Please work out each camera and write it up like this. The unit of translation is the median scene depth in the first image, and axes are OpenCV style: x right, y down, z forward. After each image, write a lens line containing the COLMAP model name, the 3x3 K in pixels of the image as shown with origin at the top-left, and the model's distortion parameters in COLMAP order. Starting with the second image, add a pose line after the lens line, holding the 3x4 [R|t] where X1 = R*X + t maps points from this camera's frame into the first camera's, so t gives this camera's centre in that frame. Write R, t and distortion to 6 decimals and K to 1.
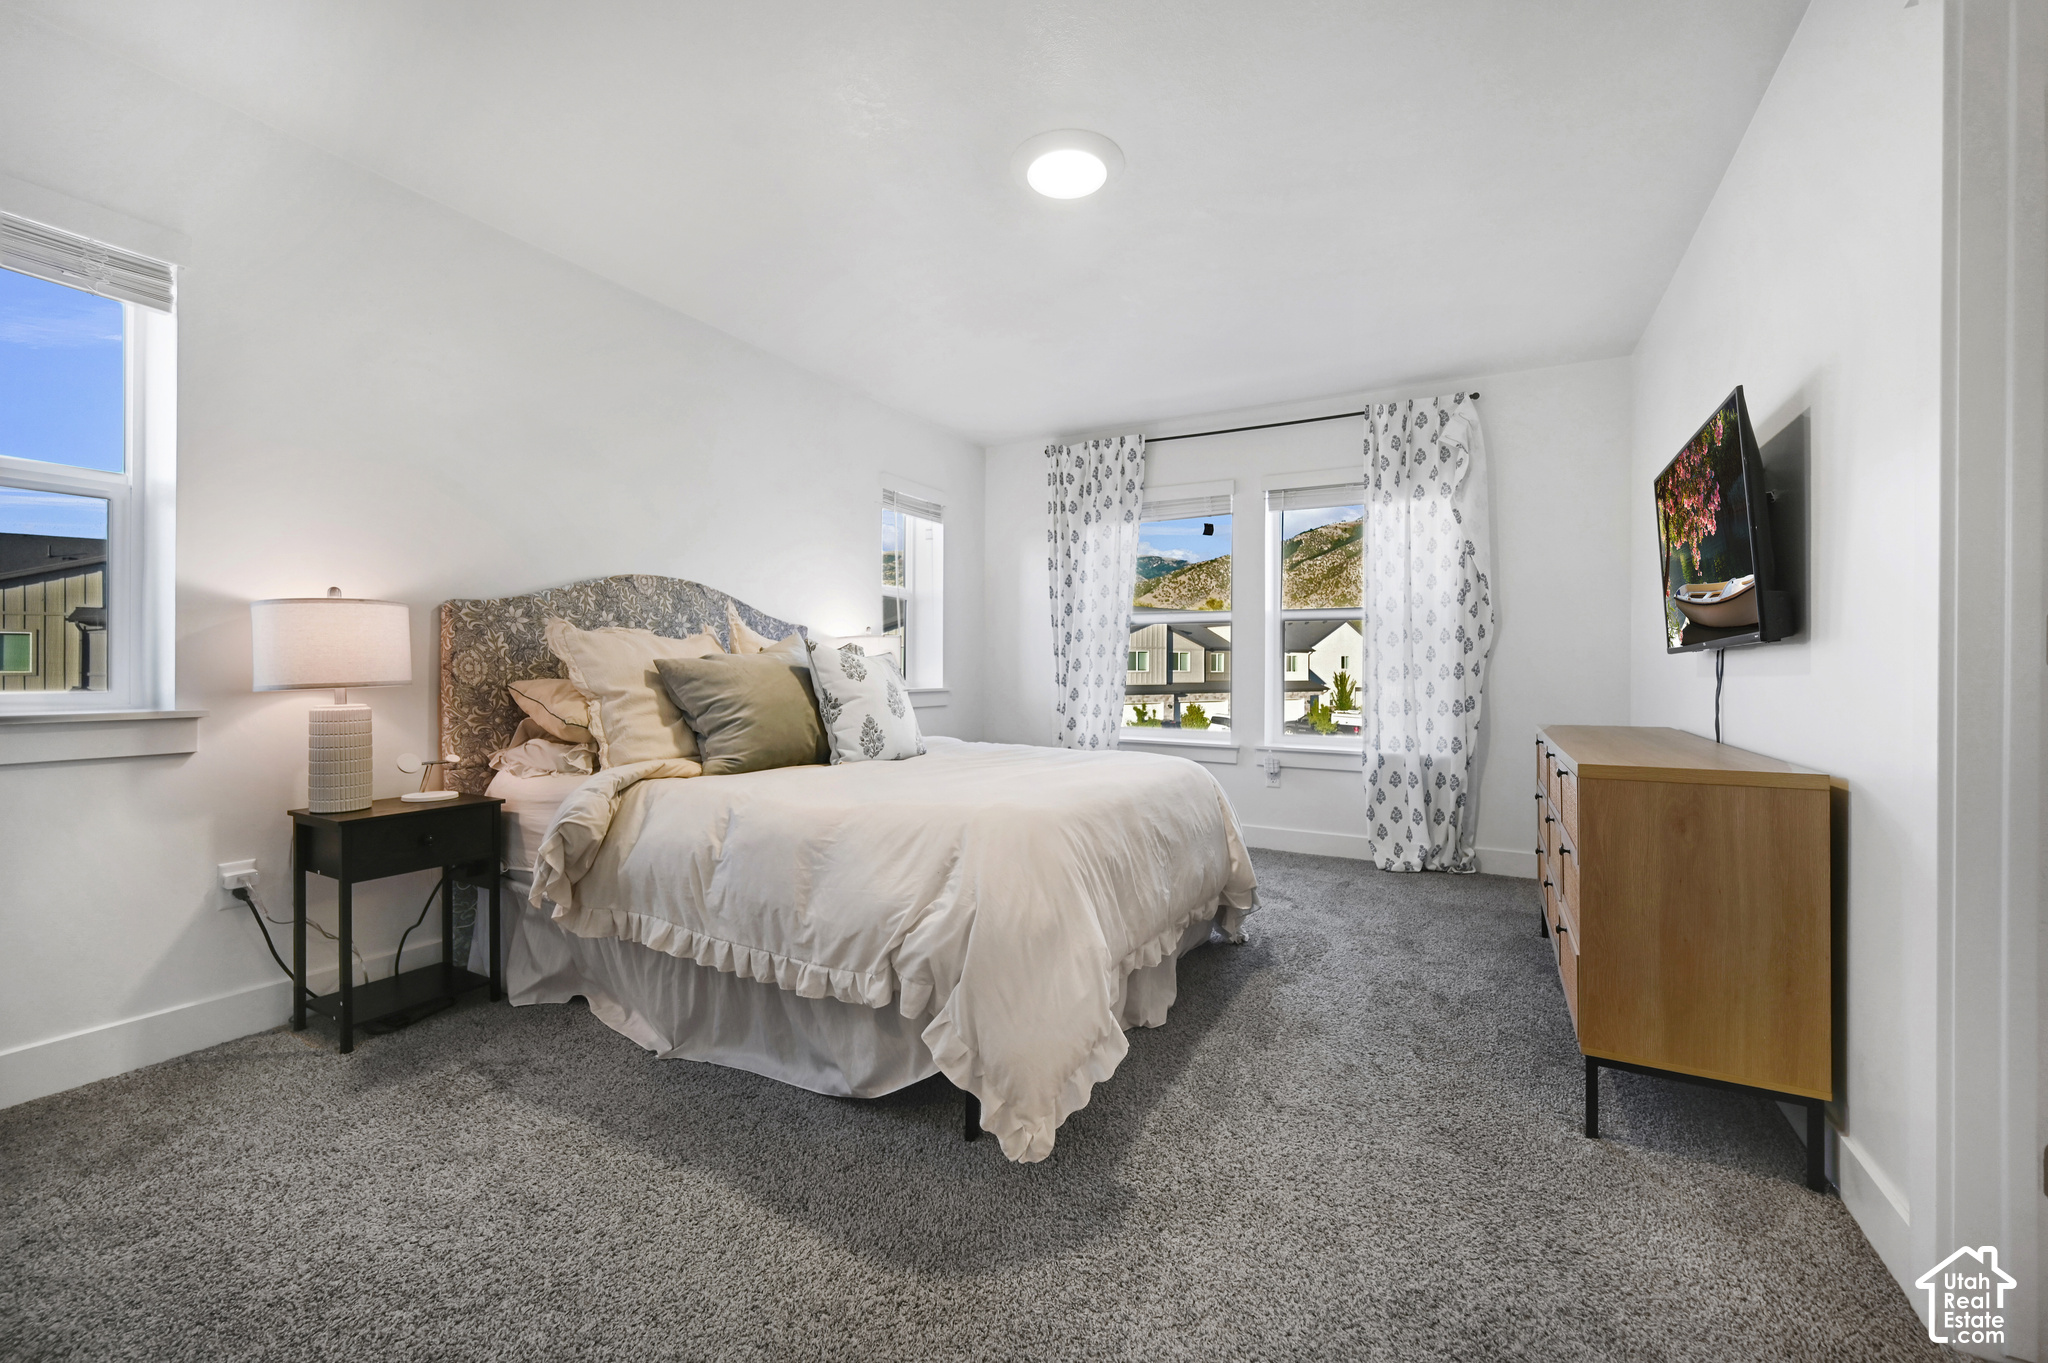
lens RADIAL K [[821.0, 0, 1020.5], [0, 821.0, 664.6], [0, 0, 1]] dist [0.000377, 0.000889]
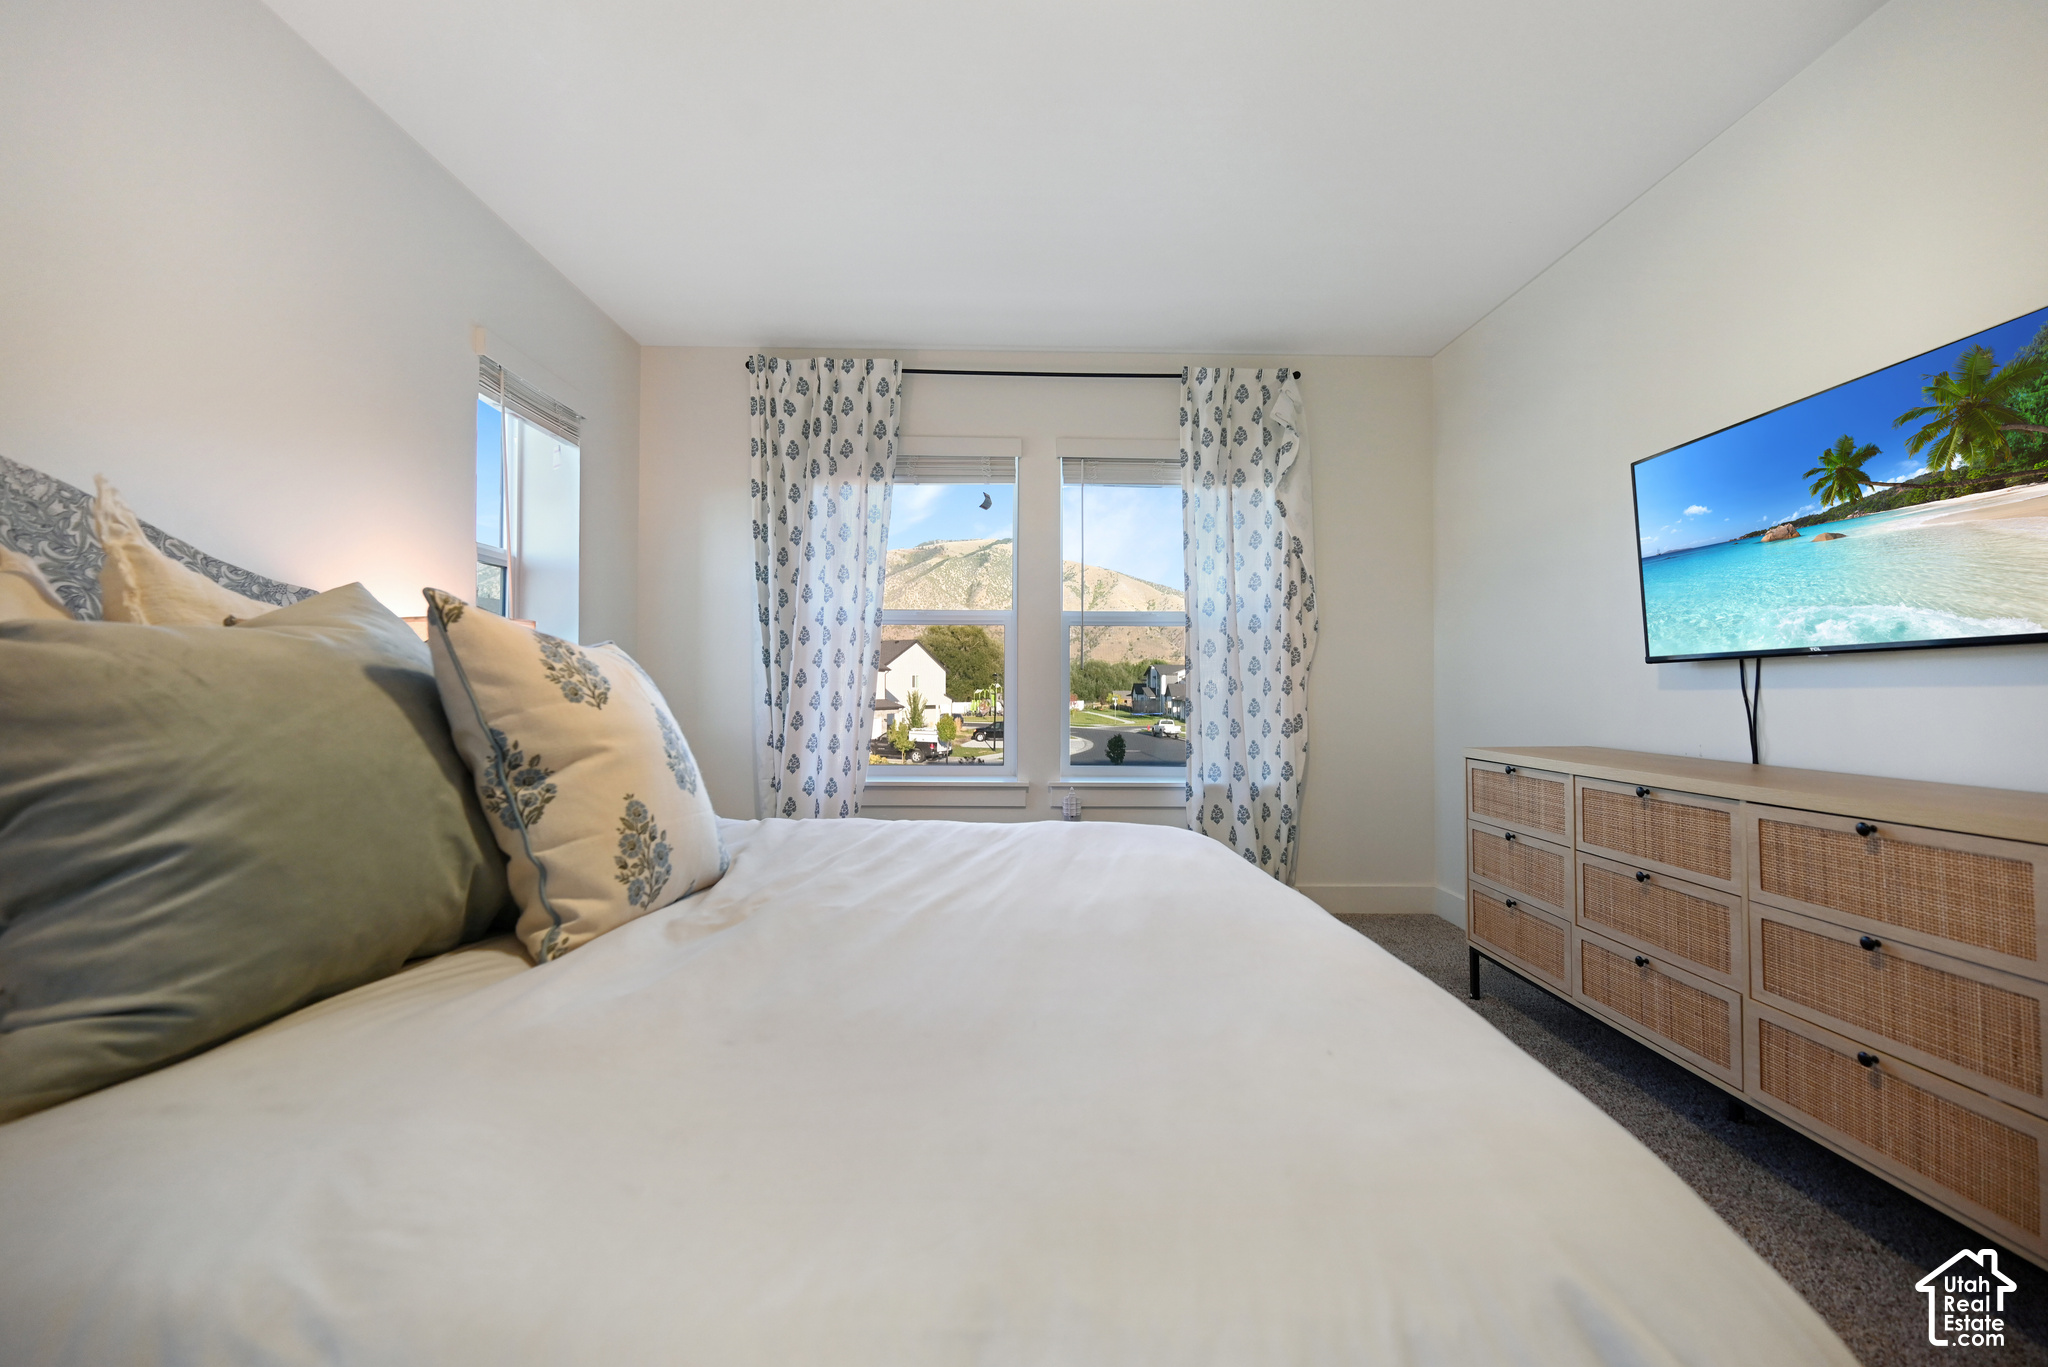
lens RADIAL K [[826.9, 0, 1030.0], [0, 826.9, 677.7], [0, 0, 1]] dist [0.000950, -0.000122]
pose [[0.862166, 0.003526, 0.506613, -0.140424], [0.000451, 0.999970, -0.007727, 0.006021], [-0.506625, 0.006891, 0.862139, 0.366020]]
